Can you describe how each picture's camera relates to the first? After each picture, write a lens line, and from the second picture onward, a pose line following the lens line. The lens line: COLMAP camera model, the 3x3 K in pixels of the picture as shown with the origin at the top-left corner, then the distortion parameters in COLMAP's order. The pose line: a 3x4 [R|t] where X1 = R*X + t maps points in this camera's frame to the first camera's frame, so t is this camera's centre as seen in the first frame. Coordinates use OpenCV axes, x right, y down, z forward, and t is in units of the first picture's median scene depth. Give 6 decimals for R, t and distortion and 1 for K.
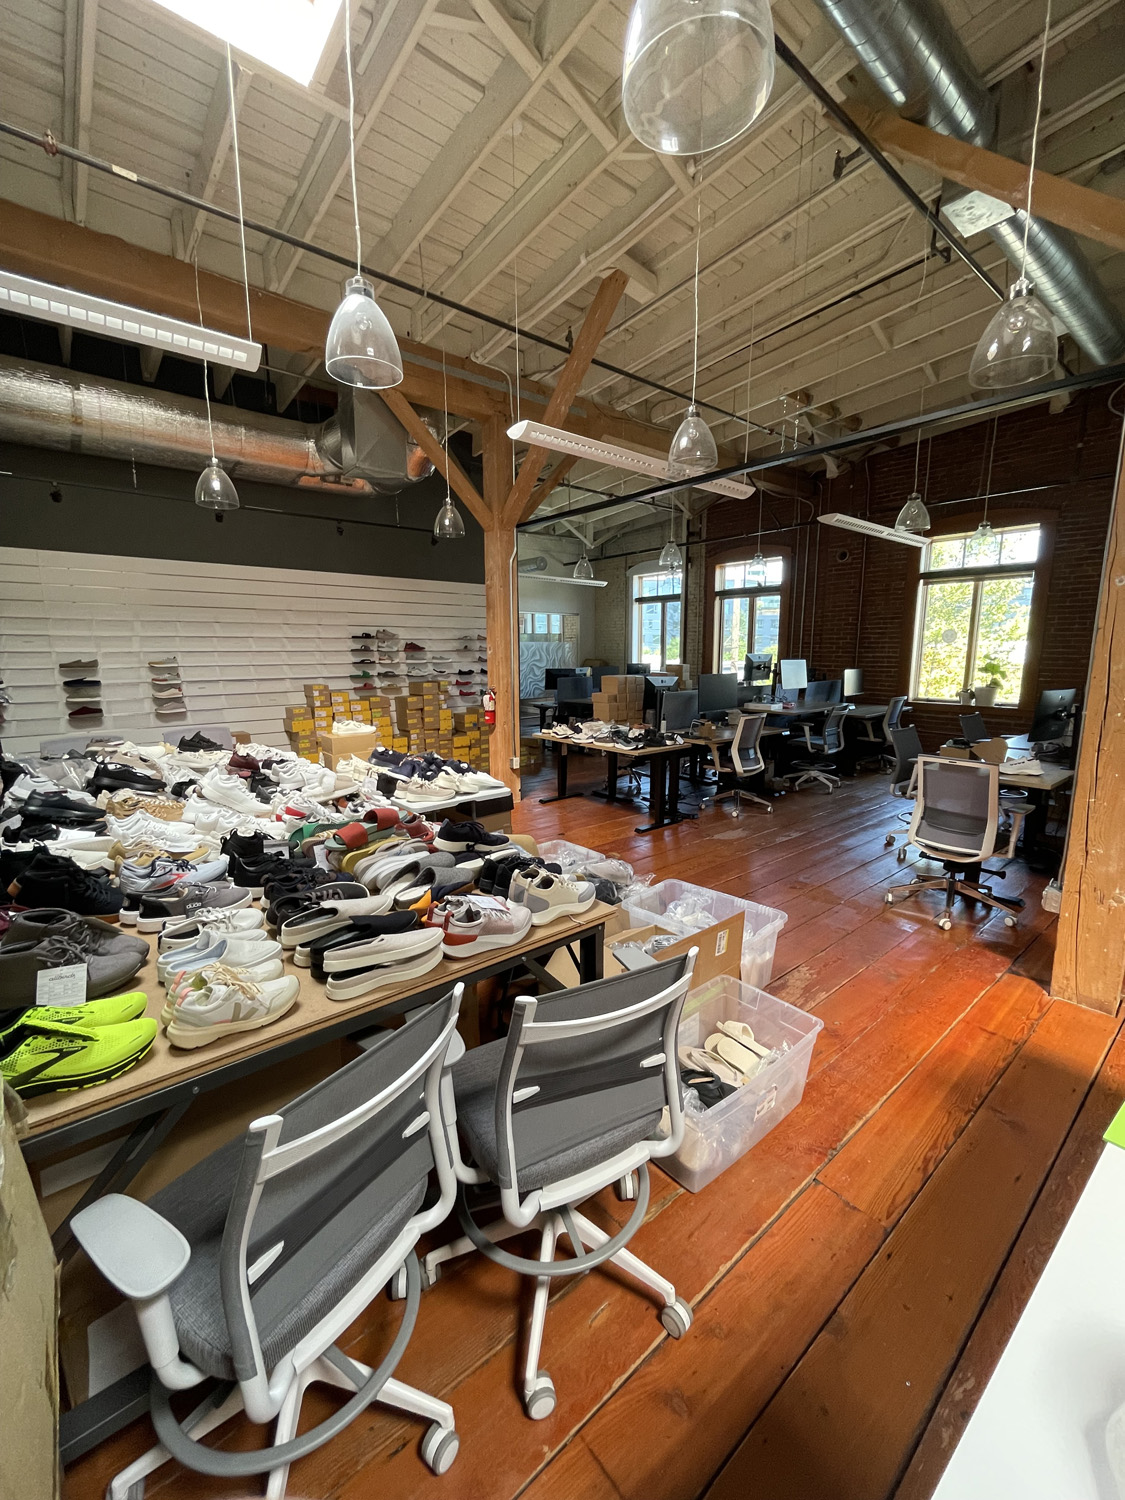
lens RADIAL K [[615.8, 0, 566.7], [0, 615.8, 748.6], [0, 0, 1]] dist [0.003842, 0.000456]
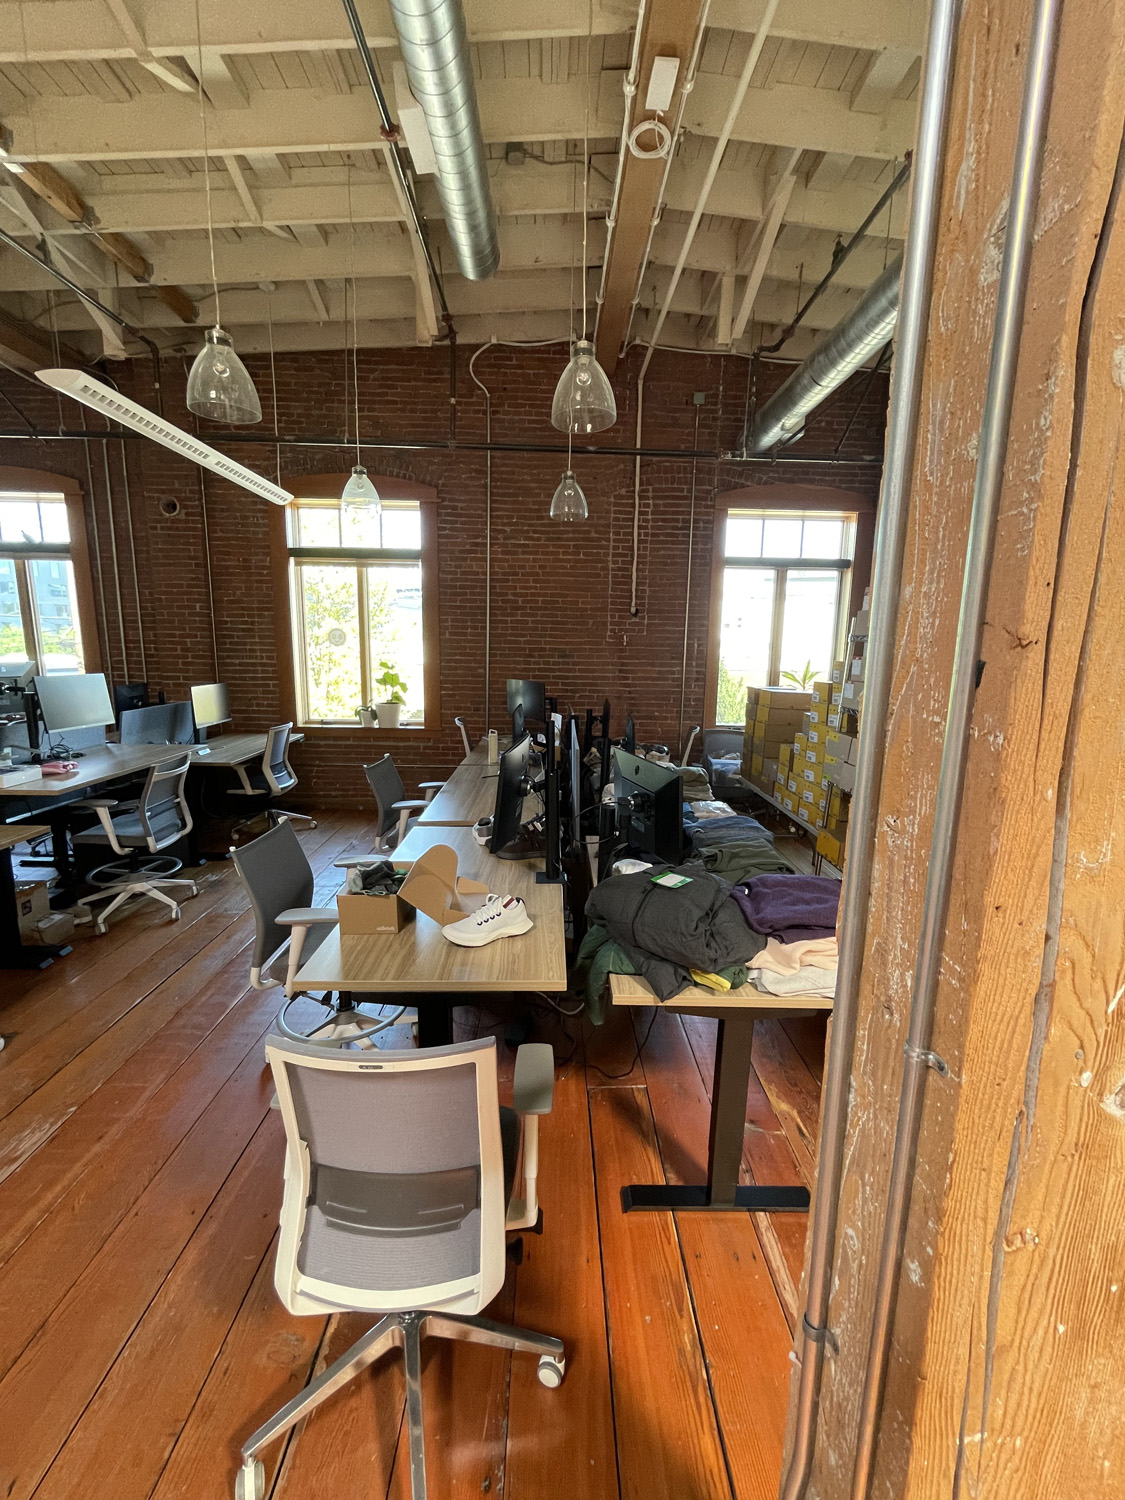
lens RADIAL K [[615.8, 0, 565.9], [0, 615.8, 753.3], [0, 0, 1]] dist [0.003842, 0.000456]
pose [[0.629488, -0.116984, 0.768153, 0.196868], [0.107362, 0.992214, 0.063126, -0.057979], [-0.769557, 0.042733, 0.637146, 0.304311]]
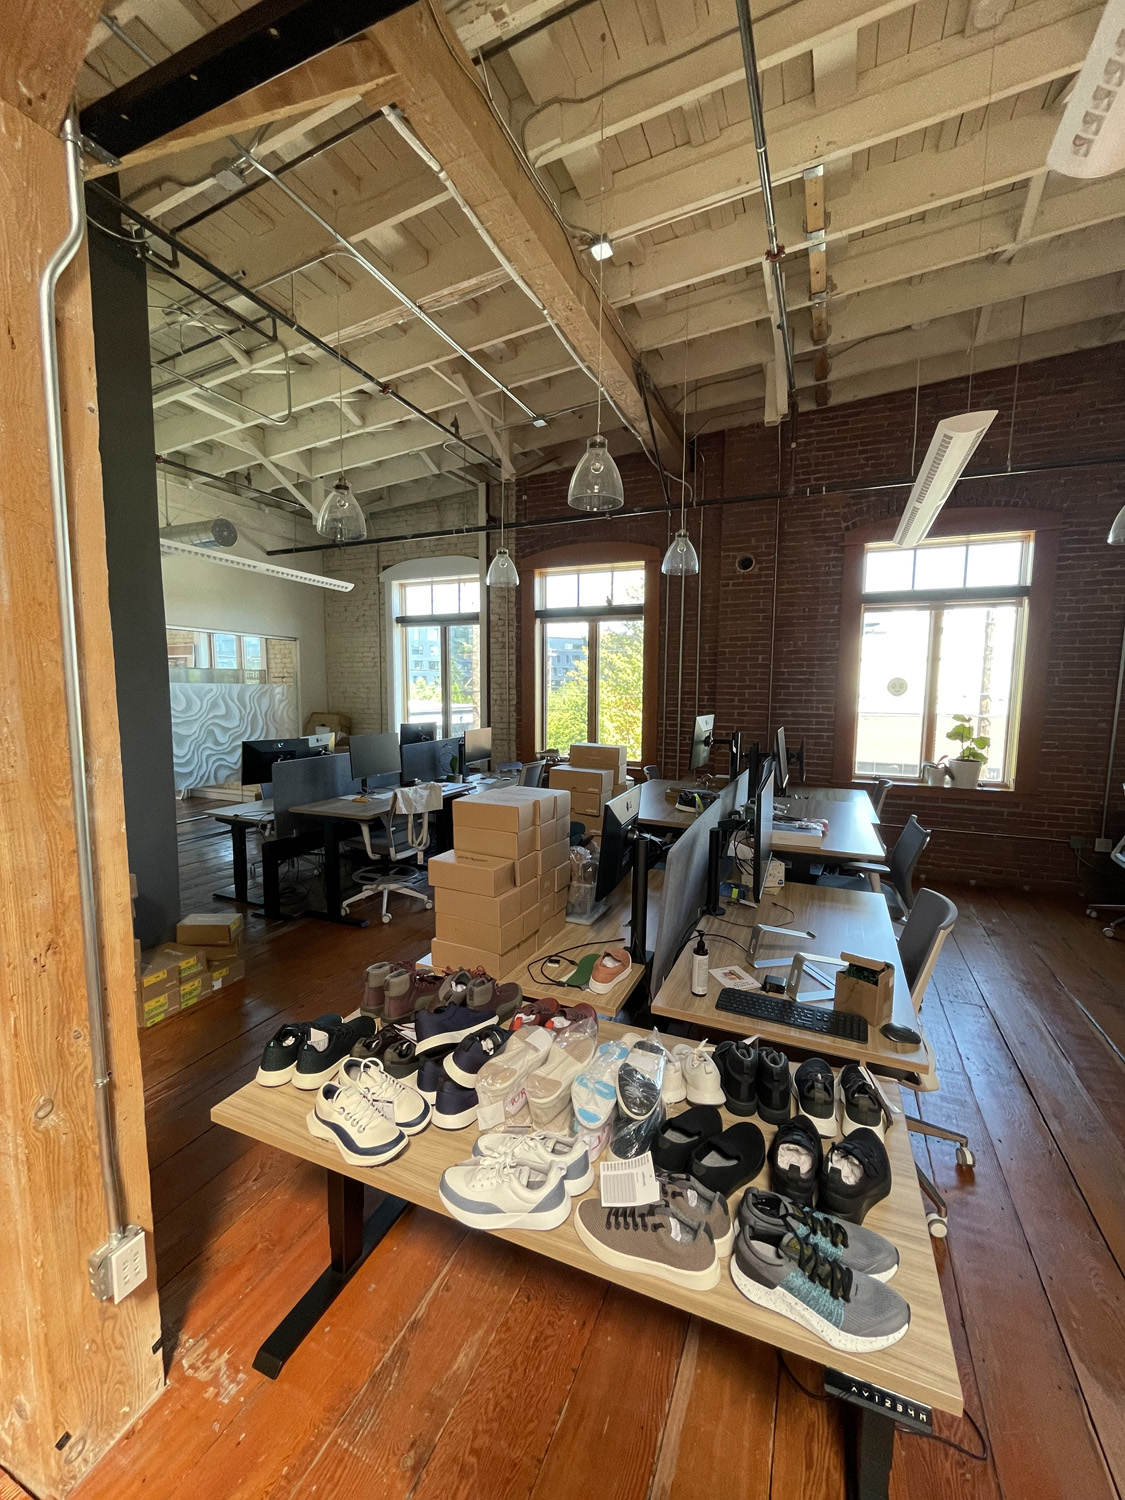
lens RADIAL K [[615.8, 0, 570.8], [0, 615.8, 753.1], [0, 0, 1]] dist [0.003842, 0.000456]
pose [[0.892060, -0.034905, 0.450567, -0.026699], [0.061486, 0.997116, -0.044489, -0.098733], [-0.447714, 0.067391, 0.891633, 0.546721]]
